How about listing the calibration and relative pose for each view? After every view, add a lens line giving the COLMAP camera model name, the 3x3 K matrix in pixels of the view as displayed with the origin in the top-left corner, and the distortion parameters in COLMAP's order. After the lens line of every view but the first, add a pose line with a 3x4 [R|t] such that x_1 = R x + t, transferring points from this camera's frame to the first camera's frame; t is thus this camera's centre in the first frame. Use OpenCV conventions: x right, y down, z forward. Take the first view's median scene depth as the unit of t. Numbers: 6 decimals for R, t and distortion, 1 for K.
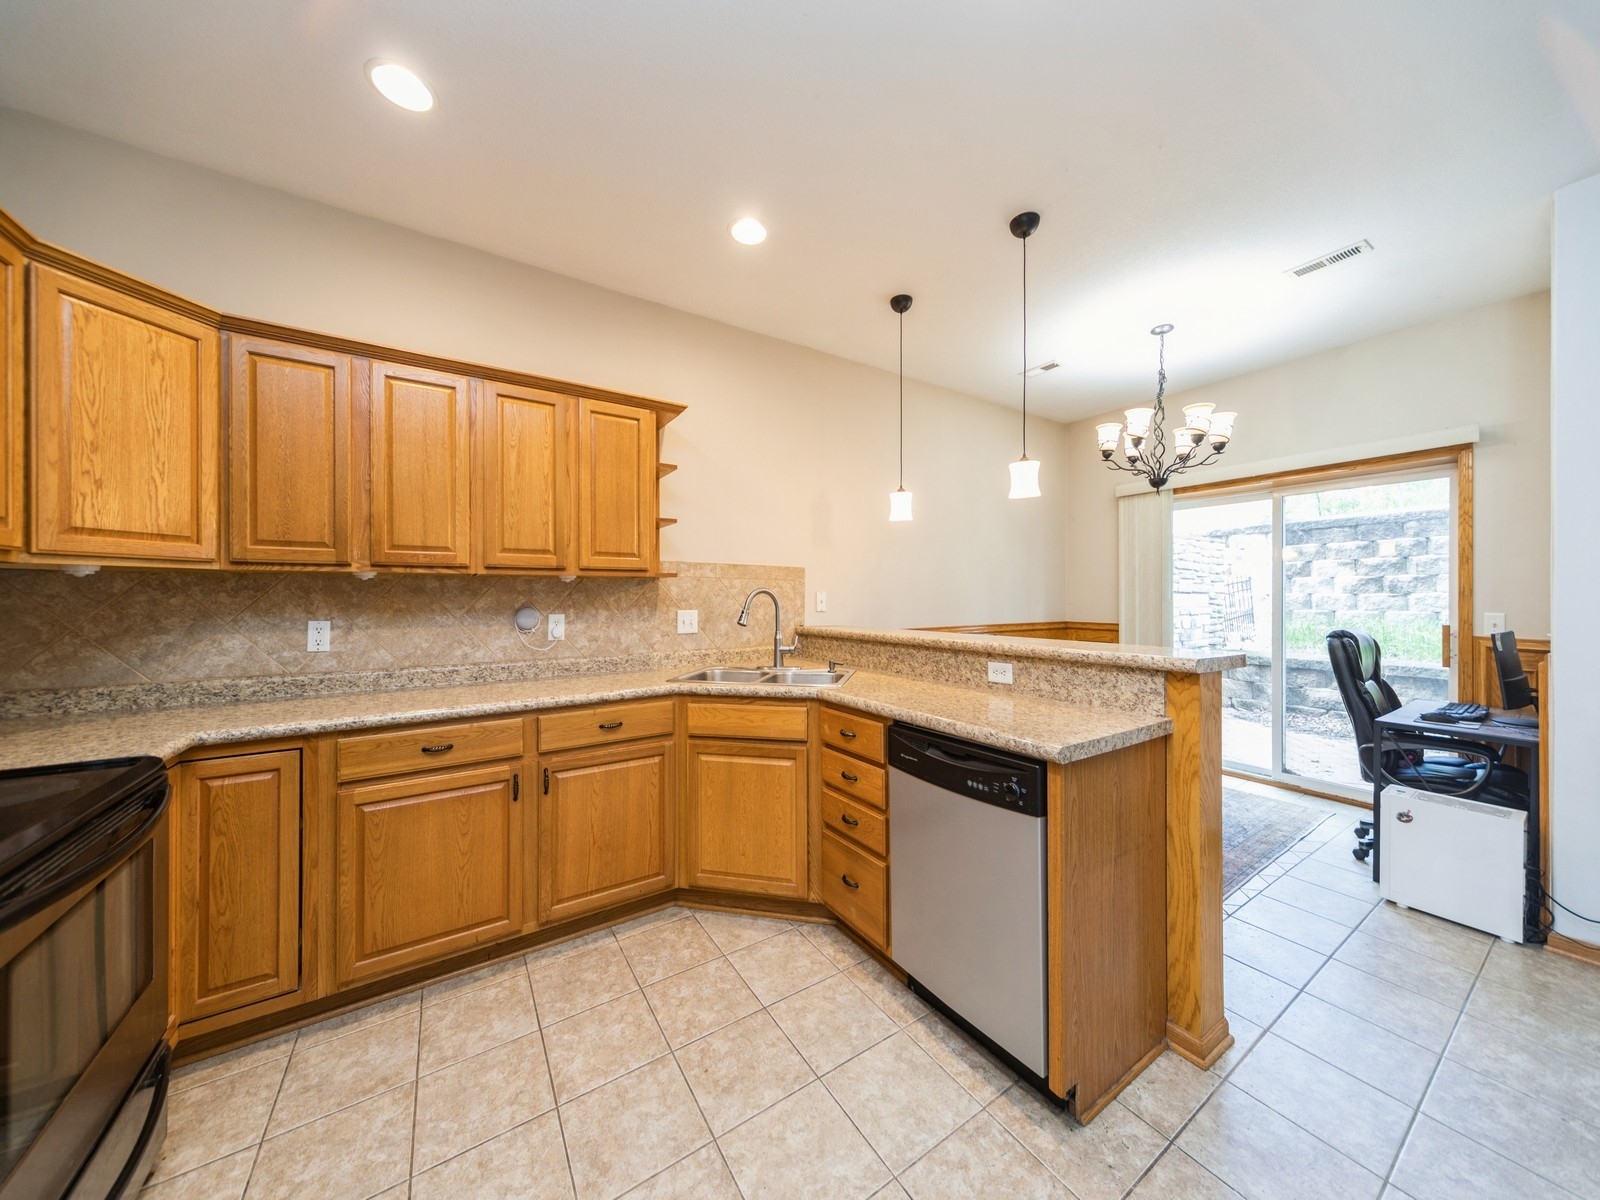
lens RADIAL K [[556.1, 0, 827.5], [0, 556.1, 597.9], [0, 0, 1]] dist [0.014300, -0.000927]
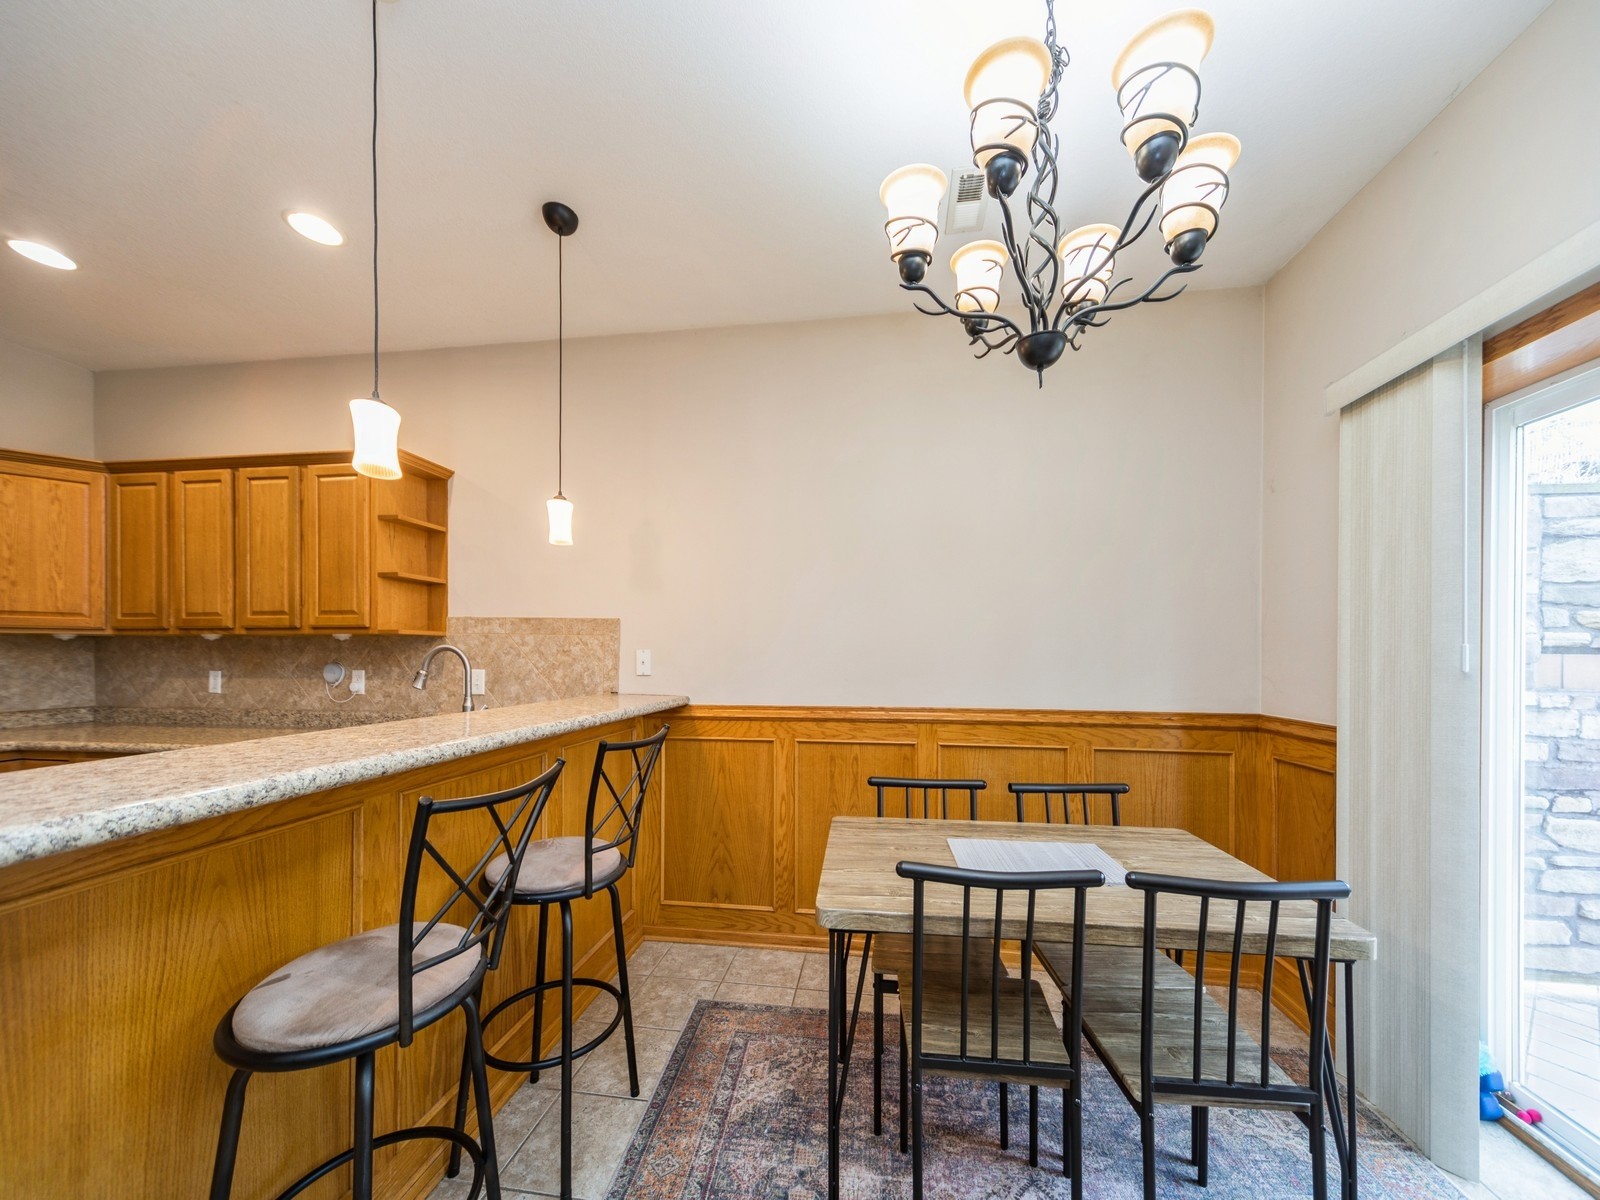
lens RADIAL K [[556.1, 0, 807.0], [0, 556.1, 656.5], [0, 0, 1]] dist [0.014300, -0.000927]
pose [[0.741315, 0.004859, -0.671140, 1.033337], [-0.008159, 0.999965, -0.001772, -0.002832], [0.671108, 0.006790, 0.741329, 0.893419]]
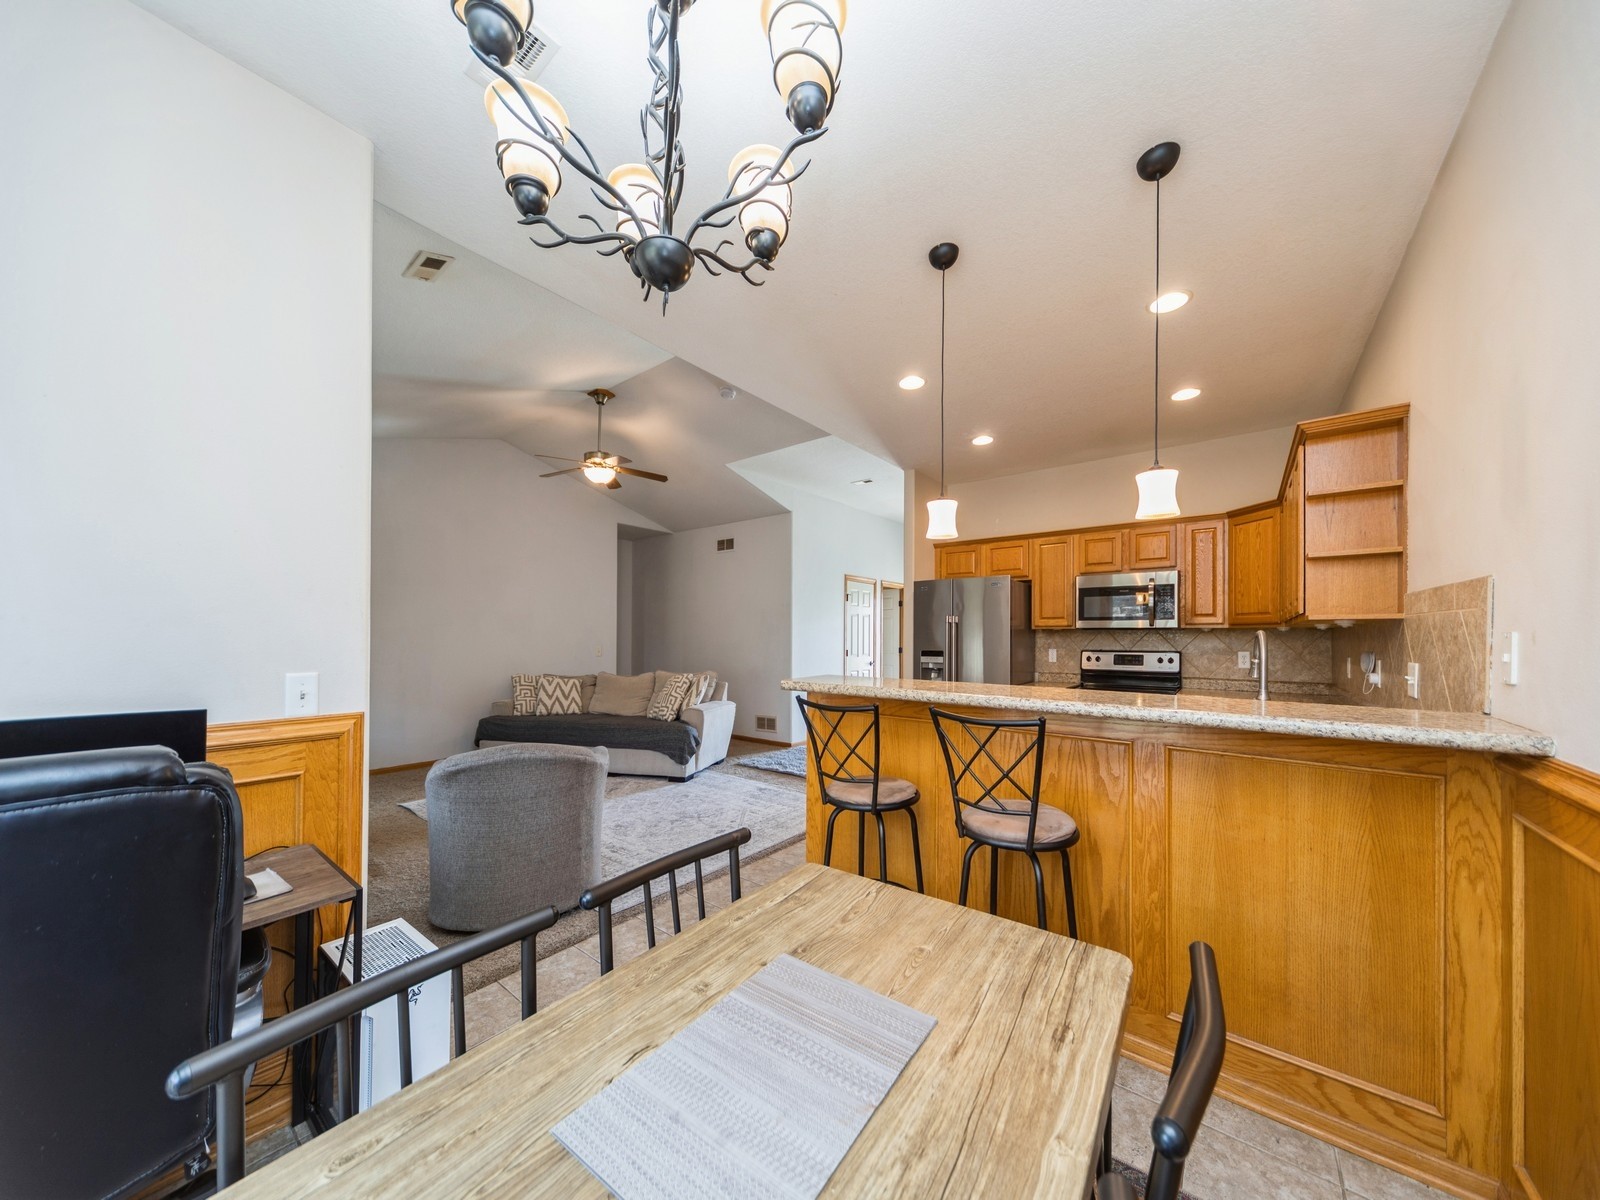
lens RADIAL K [[556.1, 0, 829.1], [0, 556.1, 632.8], [0, 0, 1]] dist [0.014300, -0.000927]
pose [[-0.949905, -0.005906, -0.312482, 0.843093], [-0.004434, 0.999975, -0.005422, -0.009175], [0.312507, -0.003765, -0.949908, 1.878889]]
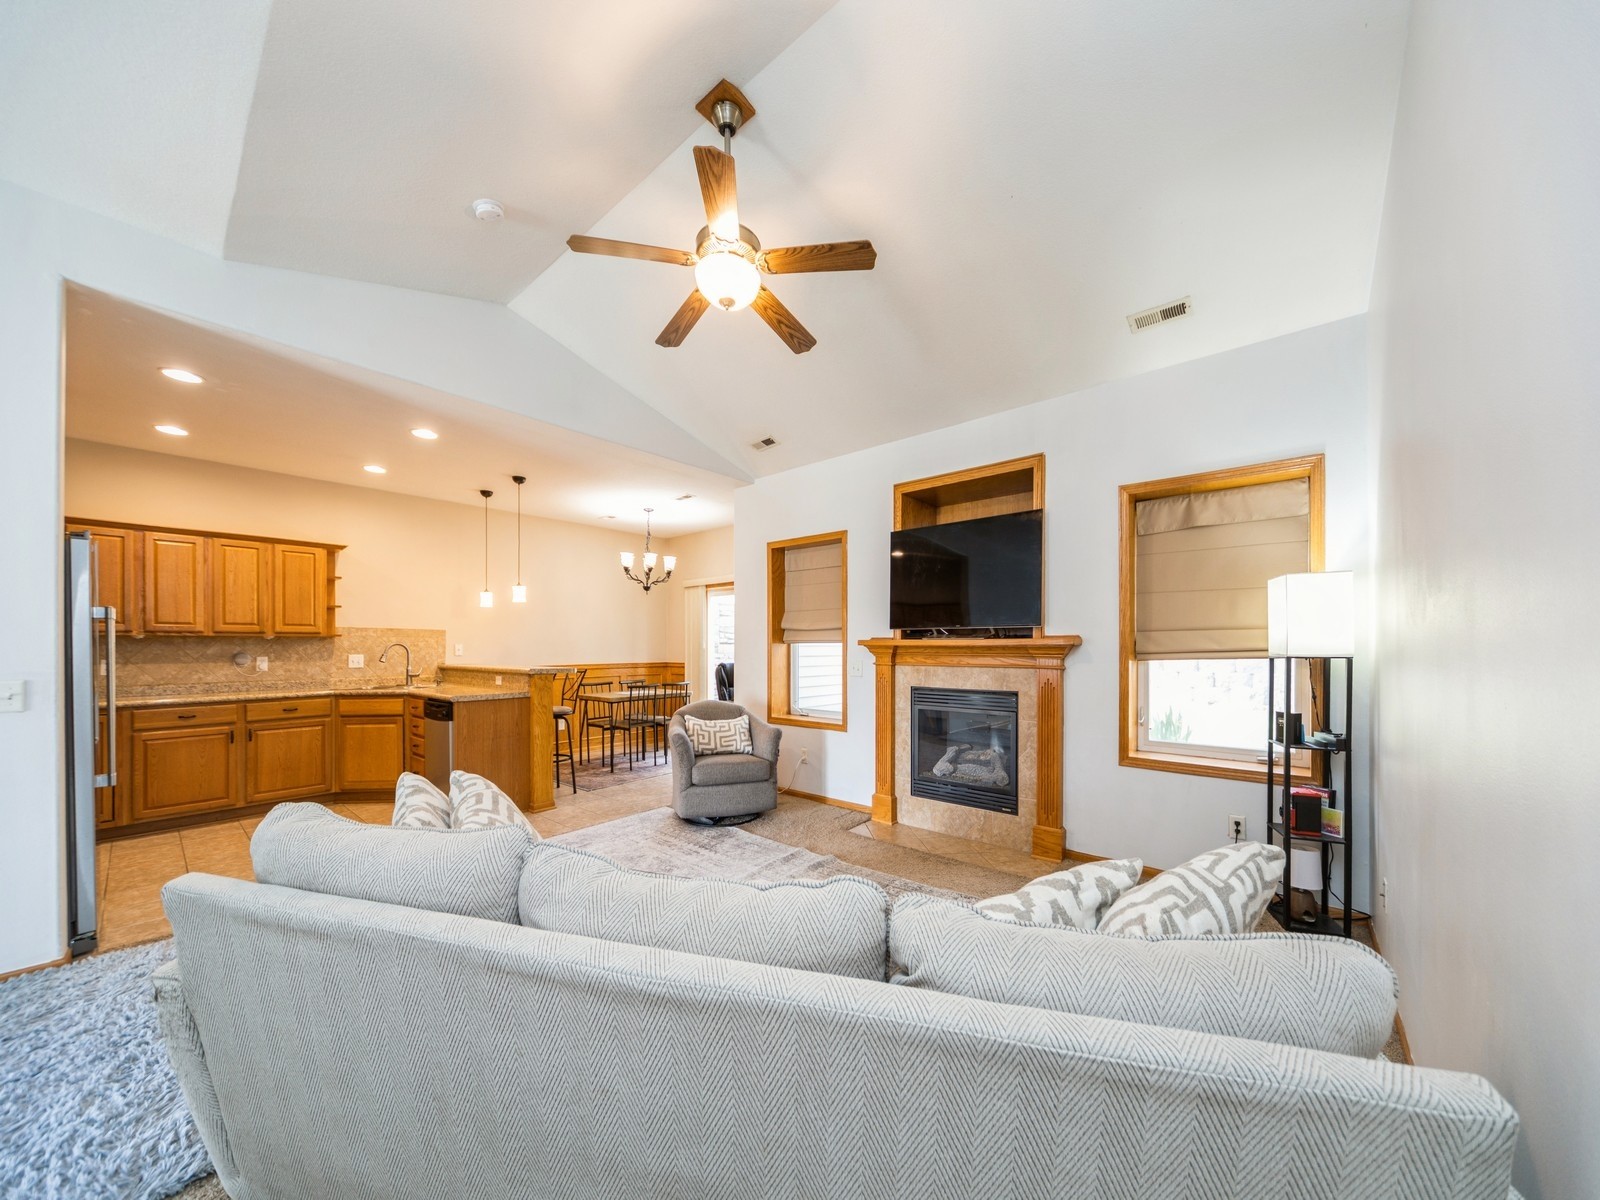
lens RADIAL K [[556.1, 0, 795.3], [0, 556.1, 646.7], [0, 0, 1]] dist [0.014300, -0.000927]
pose [[0.966227, -0.000256, 0.257694, 0.836169], [0.000736, 0.999998, -0.001764, 0.001636], [-0.257693, 0.001894, 0.966225, -1.415763]]
